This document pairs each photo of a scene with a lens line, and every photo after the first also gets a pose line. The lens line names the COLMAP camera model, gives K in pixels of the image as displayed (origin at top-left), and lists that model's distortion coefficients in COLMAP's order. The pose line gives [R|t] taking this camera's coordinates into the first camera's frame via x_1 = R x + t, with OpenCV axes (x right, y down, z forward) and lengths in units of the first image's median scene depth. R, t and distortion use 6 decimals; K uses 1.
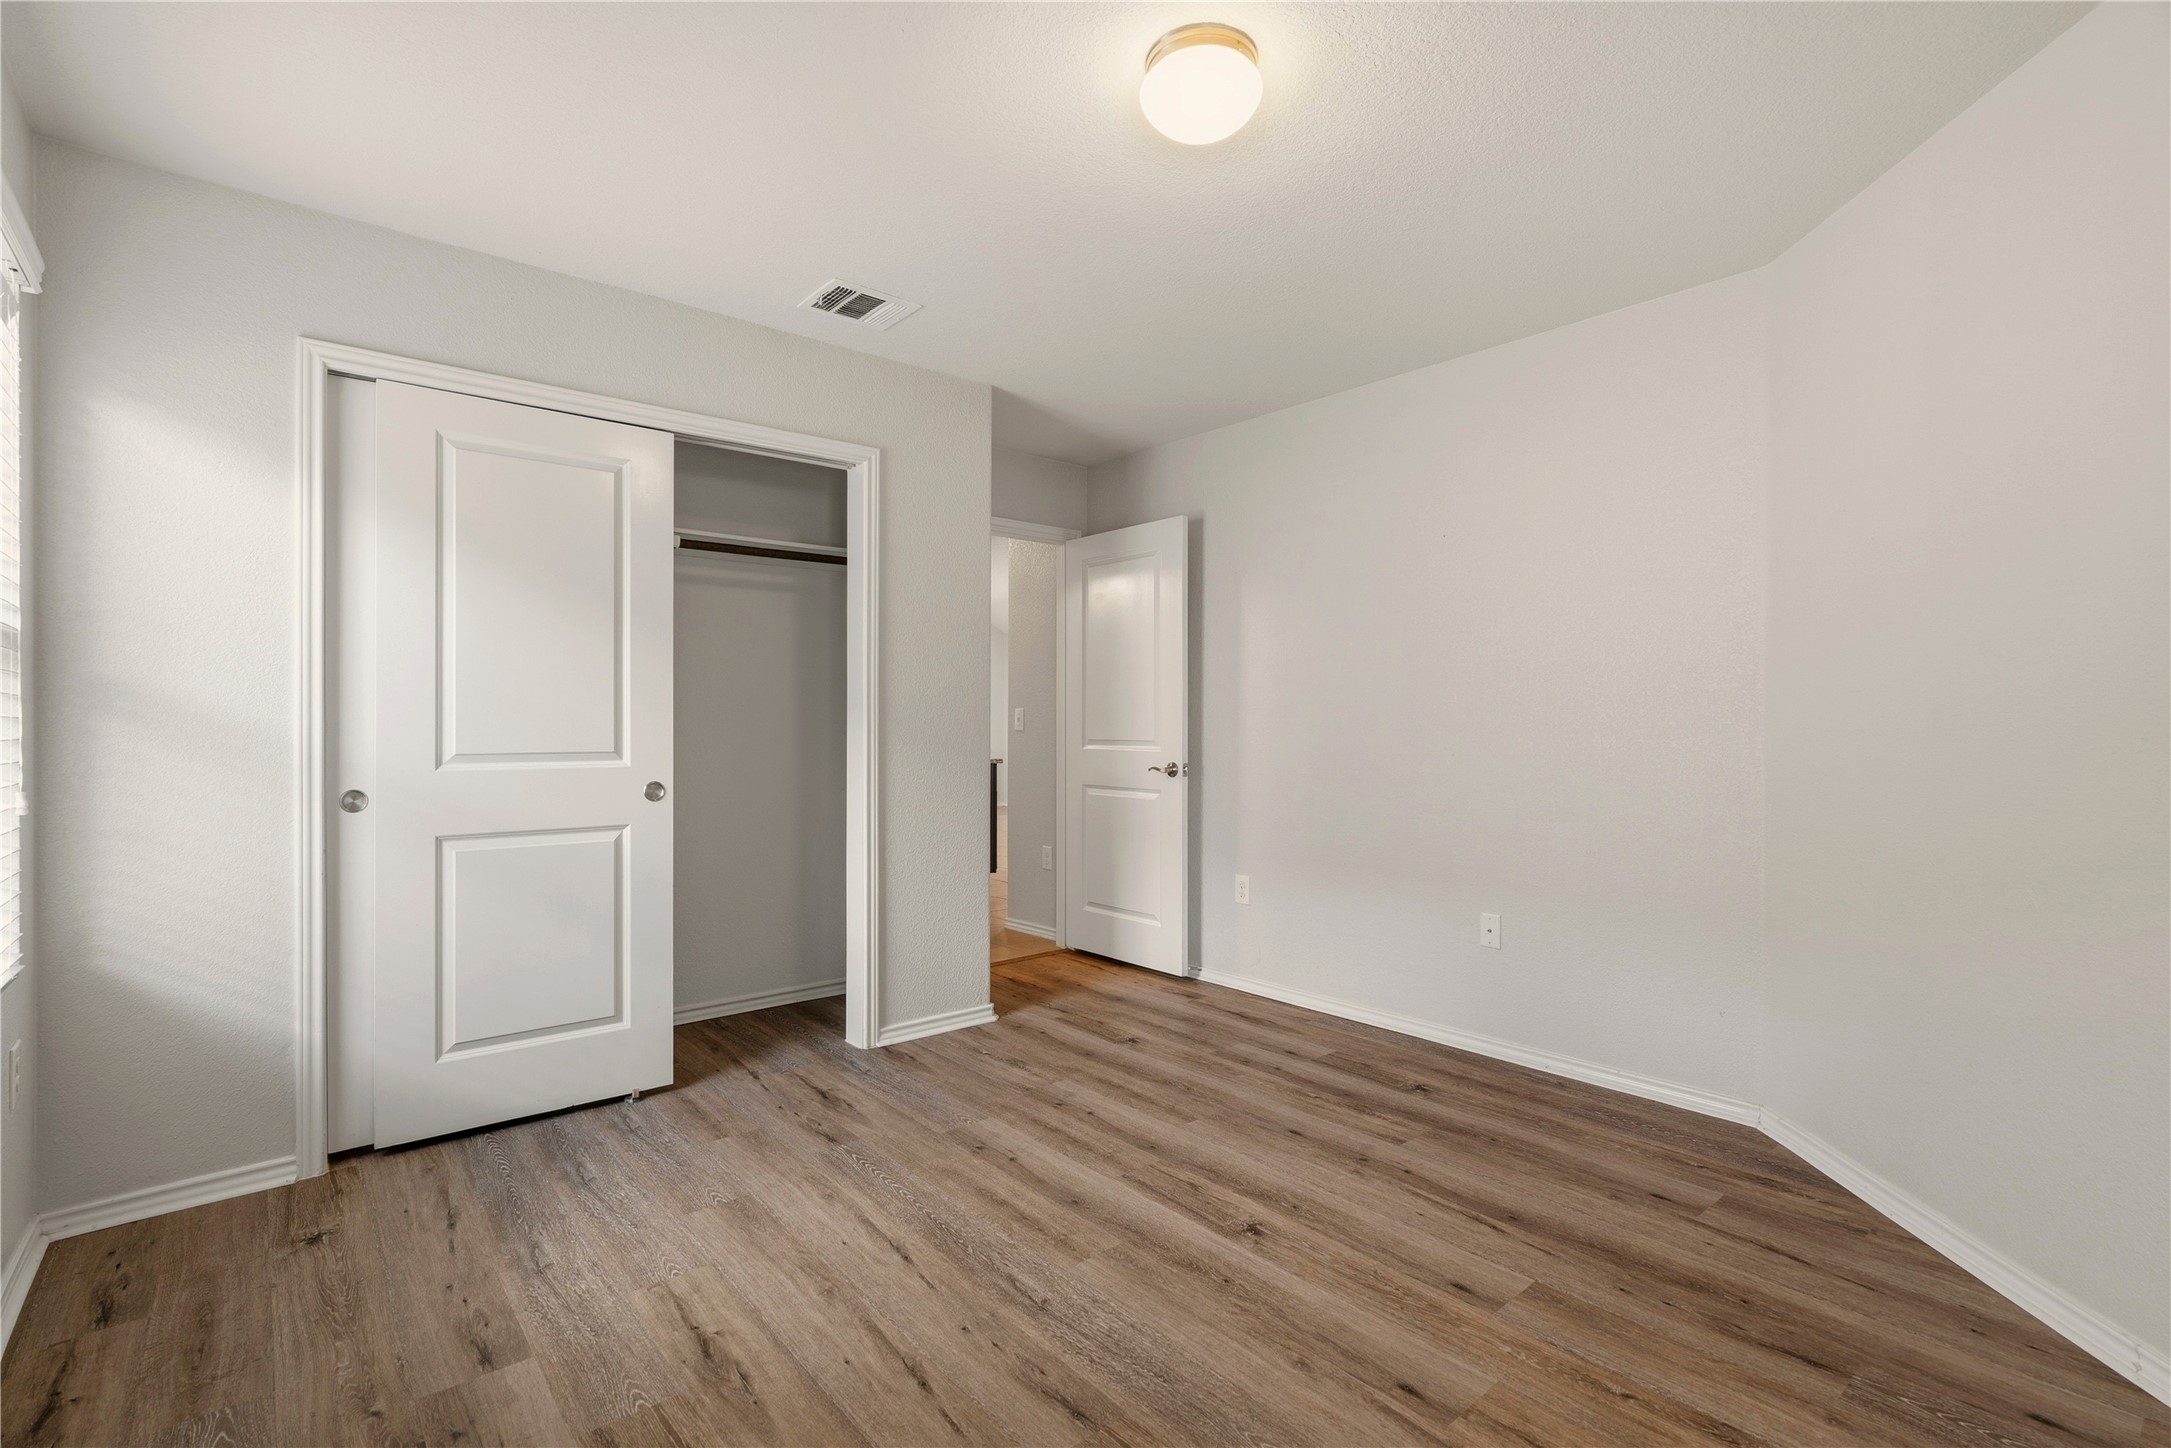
lens RADIAL K [[995.3, 0, 1081.8], [0, 995.3, 720.2], [0, 0, 1]] dist [-0.001572, 0.000249]
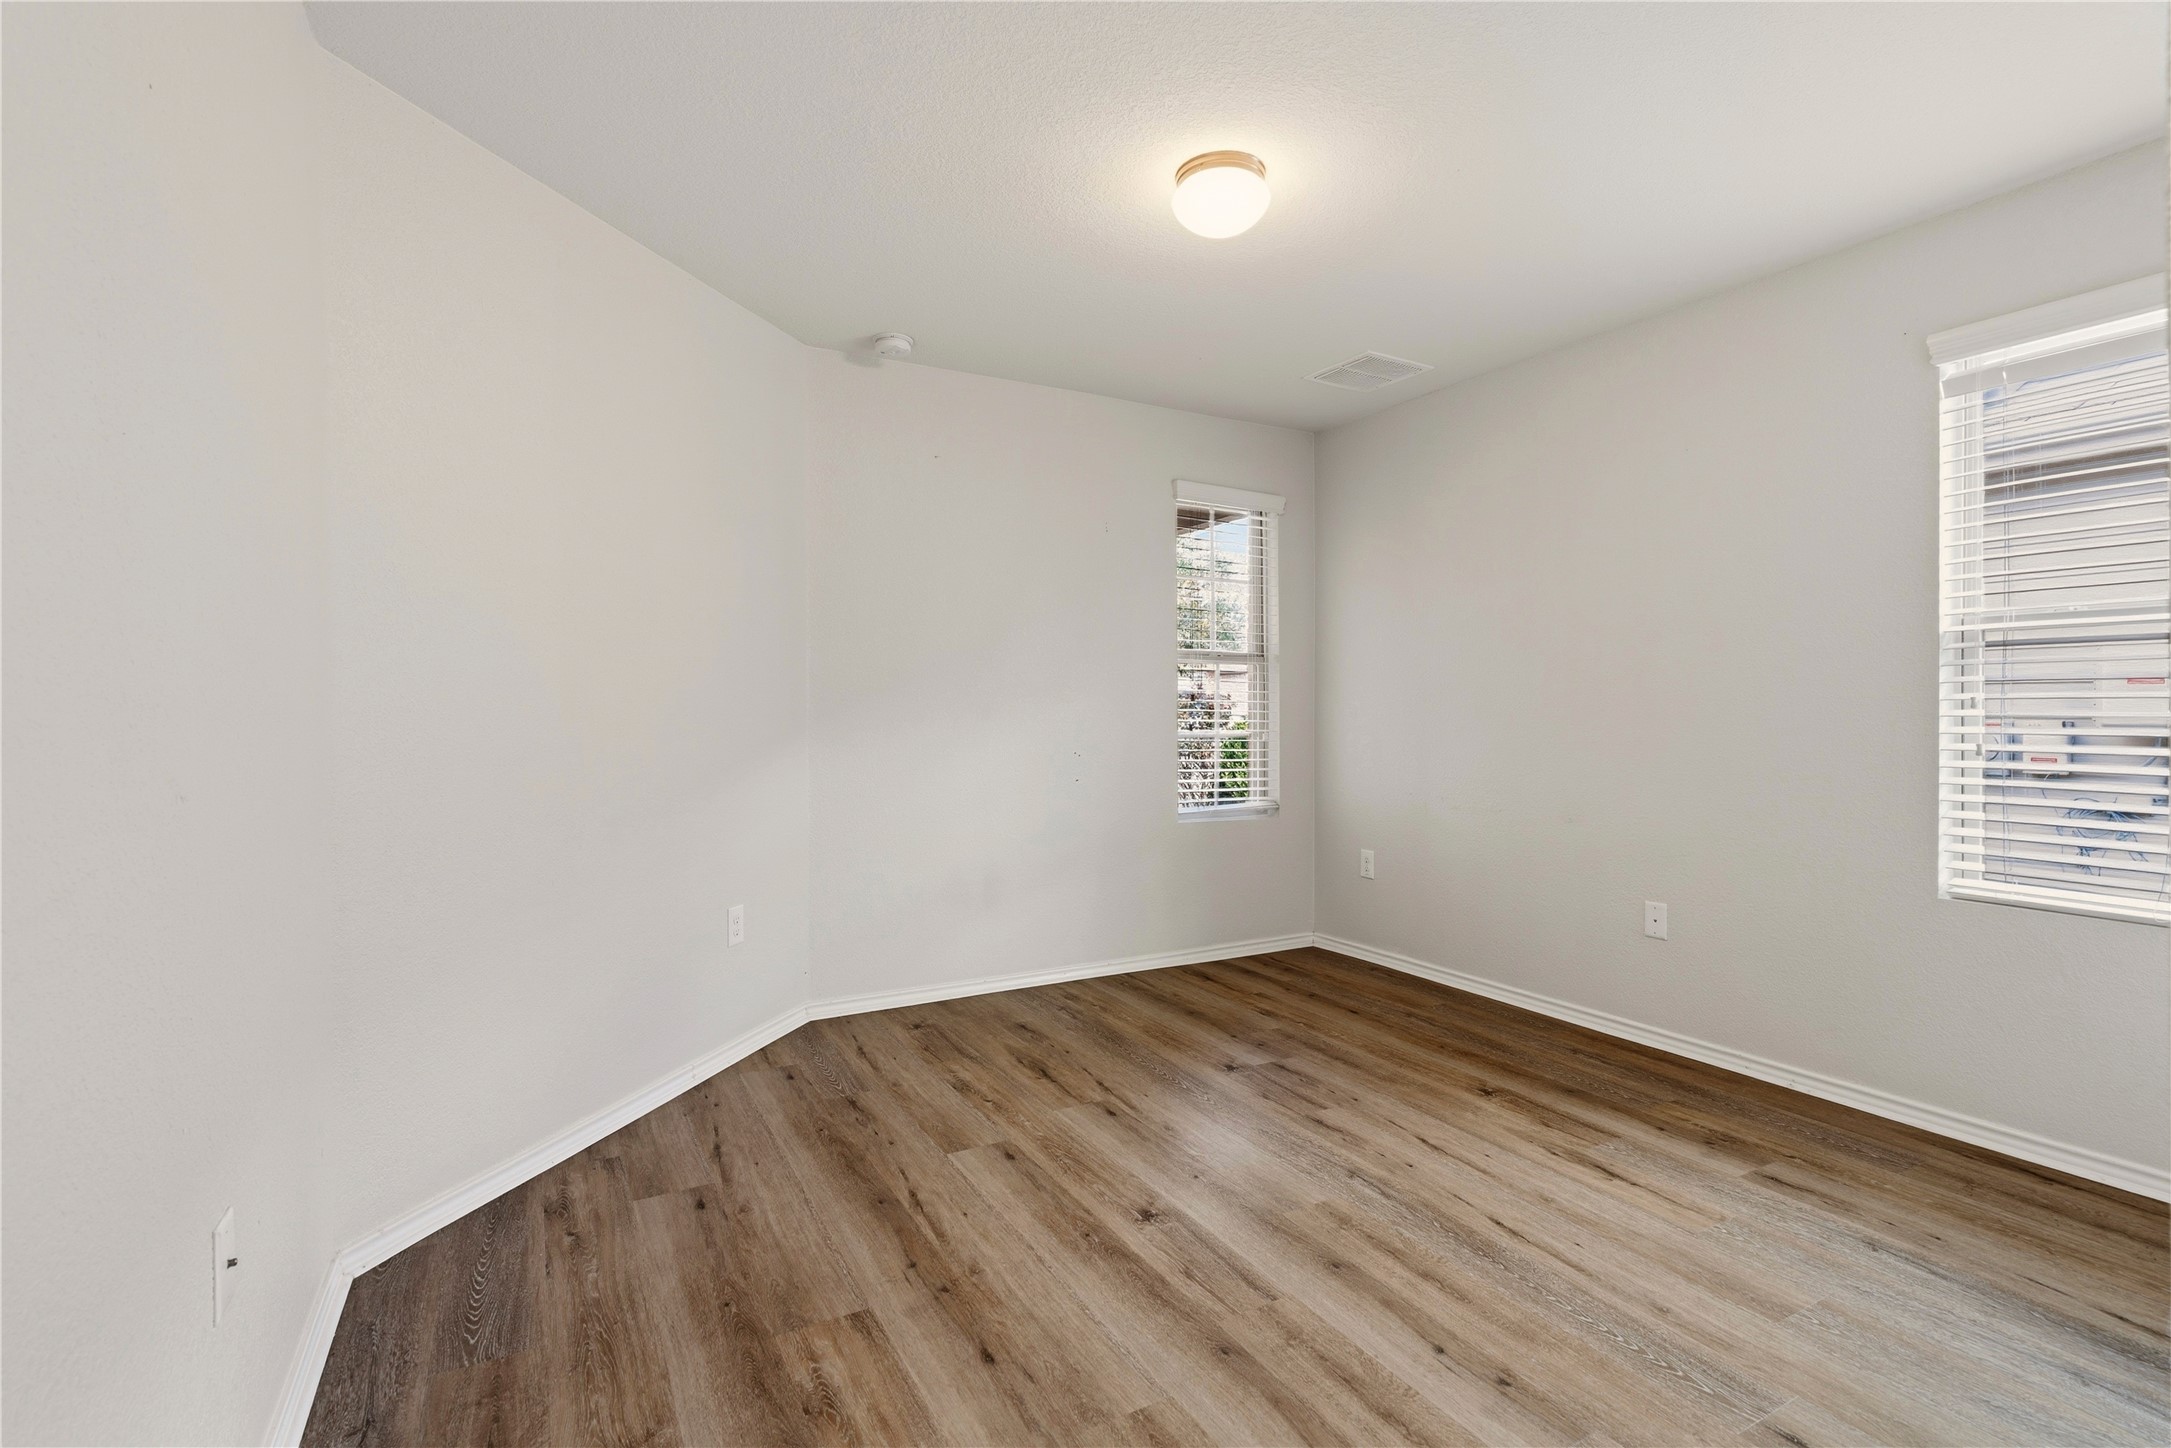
lens RADIAL K [[995.3, 0, 1081.8], [0, 995.3, 720.2], [0, 0, 1]] dist [-0.001572, 0.000249]
pose [[-0.980521, -0.000890, 0.196414, 0.042462], [0.000406, 0.999978, 0.006558, 0.011850], [-0.196416, 0.006510, -0.980499, 2.001116]]
